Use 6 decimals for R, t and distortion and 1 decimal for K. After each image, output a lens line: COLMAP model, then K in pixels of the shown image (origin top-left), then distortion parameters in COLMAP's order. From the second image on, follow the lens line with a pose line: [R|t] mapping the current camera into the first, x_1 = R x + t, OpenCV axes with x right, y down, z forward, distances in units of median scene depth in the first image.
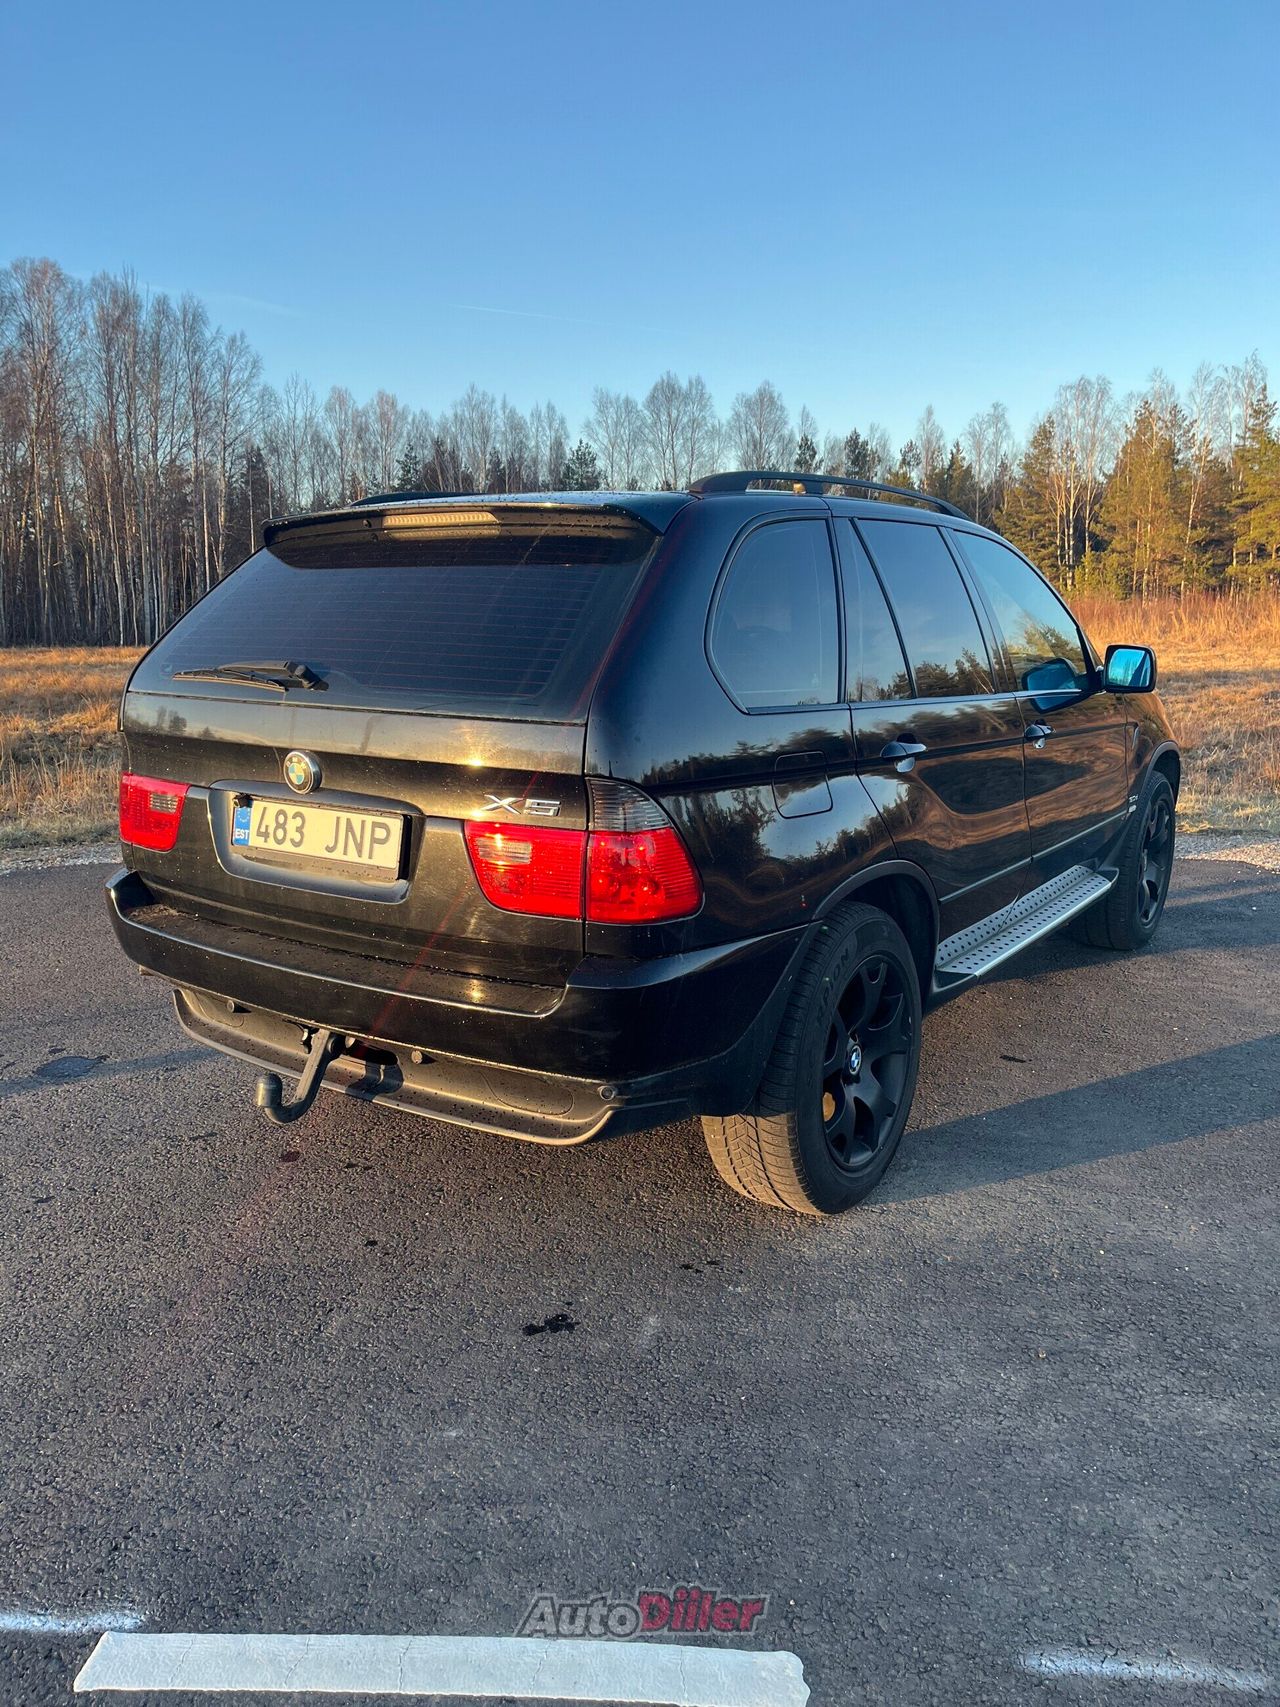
lens RADIAL K [[1281.6, 0, 643.7], [0, 1281.6, 862.7], [0, 0, 1]] dist [-0.008985, -0.005790]
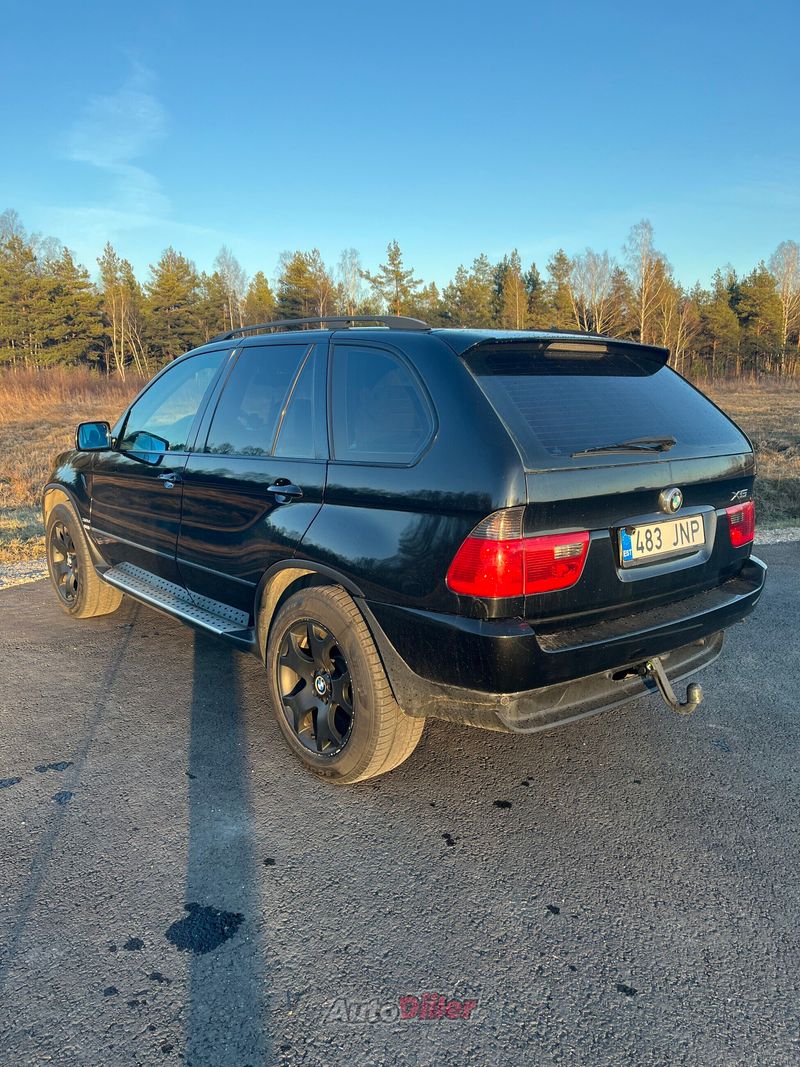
lens RADIAL K [[807.9, 0, 400.0], [0, 807.9, 533.5], [0, 0, 1]] dist [-0.012663, -0.009547]
pose [[0.293670, -0.172768, 0.940164, -1.309484], [0.191141, 0.974282, 0.119333, -0.213804], [-0.936602, 0.144660, 0.319140, 0.968384]]
